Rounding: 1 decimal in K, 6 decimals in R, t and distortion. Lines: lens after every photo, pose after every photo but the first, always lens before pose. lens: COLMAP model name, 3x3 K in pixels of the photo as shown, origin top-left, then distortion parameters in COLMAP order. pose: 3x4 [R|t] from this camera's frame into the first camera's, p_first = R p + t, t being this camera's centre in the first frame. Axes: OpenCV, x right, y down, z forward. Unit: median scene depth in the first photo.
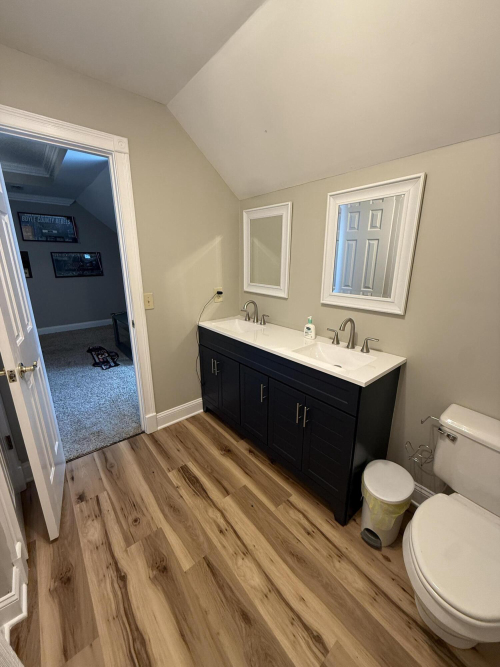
lens RADIAL K [[265.5, 0, 248.5], [0, 265.5, 331.1], [0, 0, 1]] dist [-0.001662, 0.000453]
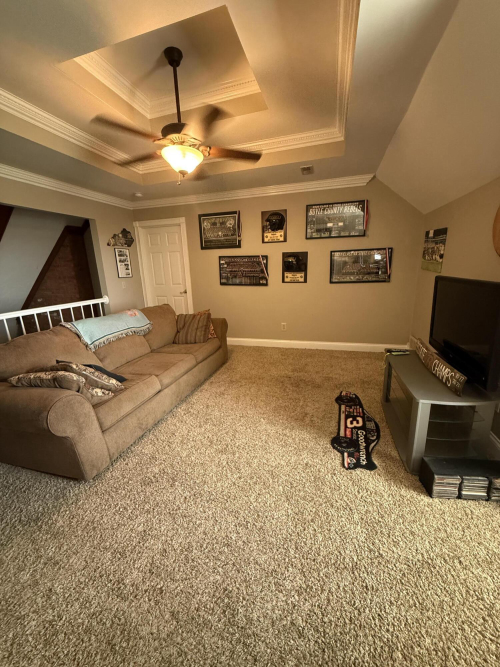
lens RADIAL K [[265.5, 0, 250.6], [0, 265.5, 330.2], [0, 0, 1]] dist [-0.001662, 0.000453]
pose [[0.558425, 0.177678, -0.810304, -0.192777], [-0.184184, 0.978969, 0.087730, -0.091050], [0.808850, 0.100254, 0.579406, 0.368178]]
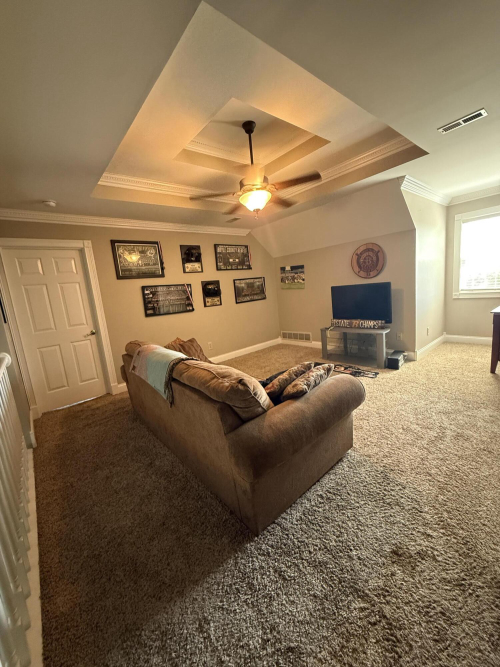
lens RADIAL K [[265.5, 0, 245.9], [0, 265.5, 332.8], [0, 0, 1]] dist [-0.001662, 0.000453]
pose [[0.995031, -0.098799, -0.012349, -0.706142], [0.097098, 0.990311, -0.099273, 0.020126], [0.022037, 0.097581, 0.994984, -0.025289]]
